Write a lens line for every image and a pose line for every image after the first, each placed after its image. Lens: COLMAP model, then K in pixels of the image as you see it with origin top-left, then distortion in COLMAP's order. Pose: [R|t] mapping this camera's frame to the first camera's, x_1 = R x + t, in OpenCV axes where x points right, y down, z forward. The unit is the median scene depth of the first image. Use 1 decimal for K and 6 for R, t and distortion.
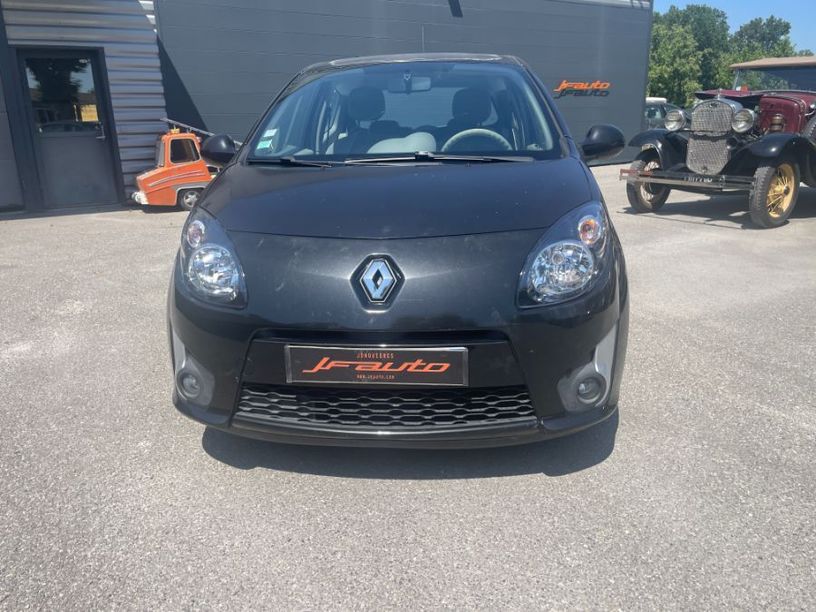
lens RADIAL K [[608.0, 0, 408.0], [0, 608.0, 306.0], [0, 0, 1]] dist [0.085900, -0.123236]
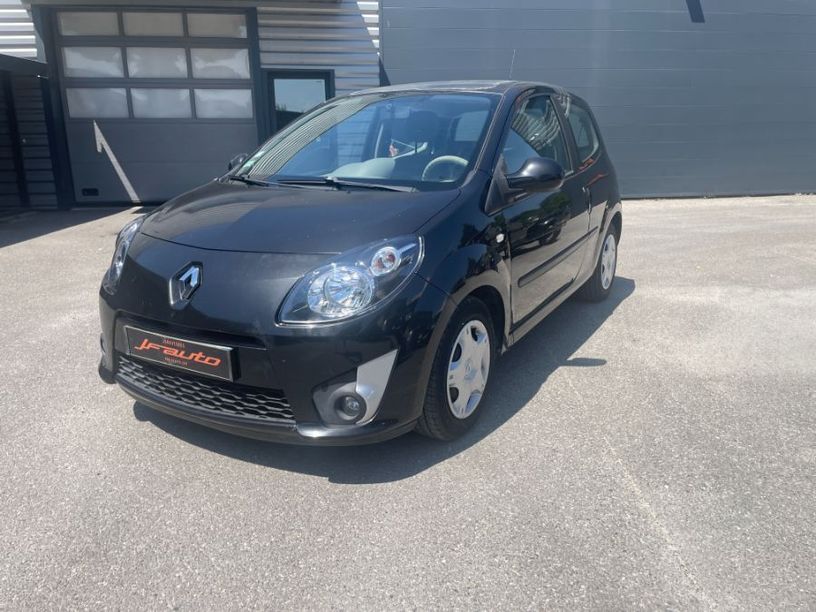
lens RADIAL K [[618.7, 0, 408.7], [0, 618.7, 295.0], [0, 0, 1]] dist [0.085381, -0.132723]
pose [[0.904116, 0.120609, -0.409911, 0.857959], [-0.133466, 0.991049, -0.002779, -0.073164], [0.405907, 0.057222, 0.912121, 0.039377]]
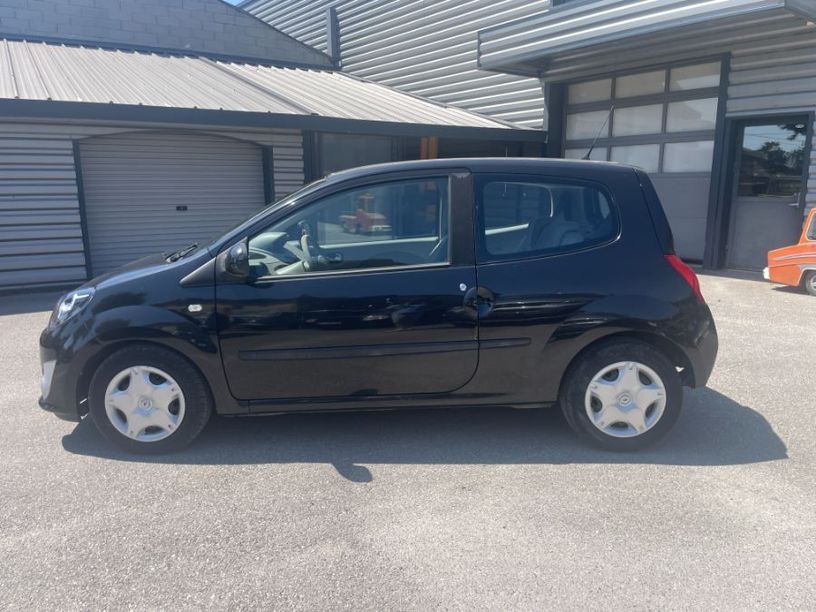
lens RADIAL K [[632.1, 0, 408.0], [0, 632.1, 306.0], [0, 0, 1]] dist [0.002934, -0.056767]
pose [[0.068682, 0.205665, -0.976209, 2.252953], [-0.269095, 0.946071, 0.180383, -0.759703], [0.960662, 0.250304, 0.120321, 1.950573]]
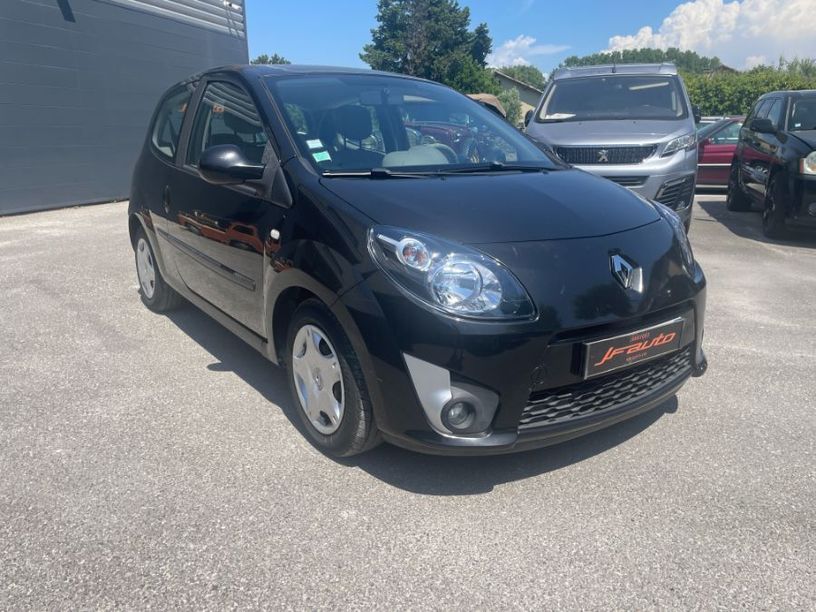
lens RADIAL K [[608.0, 0, 408.0], [0, 608.0, 306.0], [0, 0, 1]] dist [0.085900, -0.123236]
pose [[0.770517, -0.144675, 0.620784, -1.063834], [0.165627, 0.985892, 0.024188, -0.073179], [-0.615525, 0.084181, 0.783609, 0.357276]]
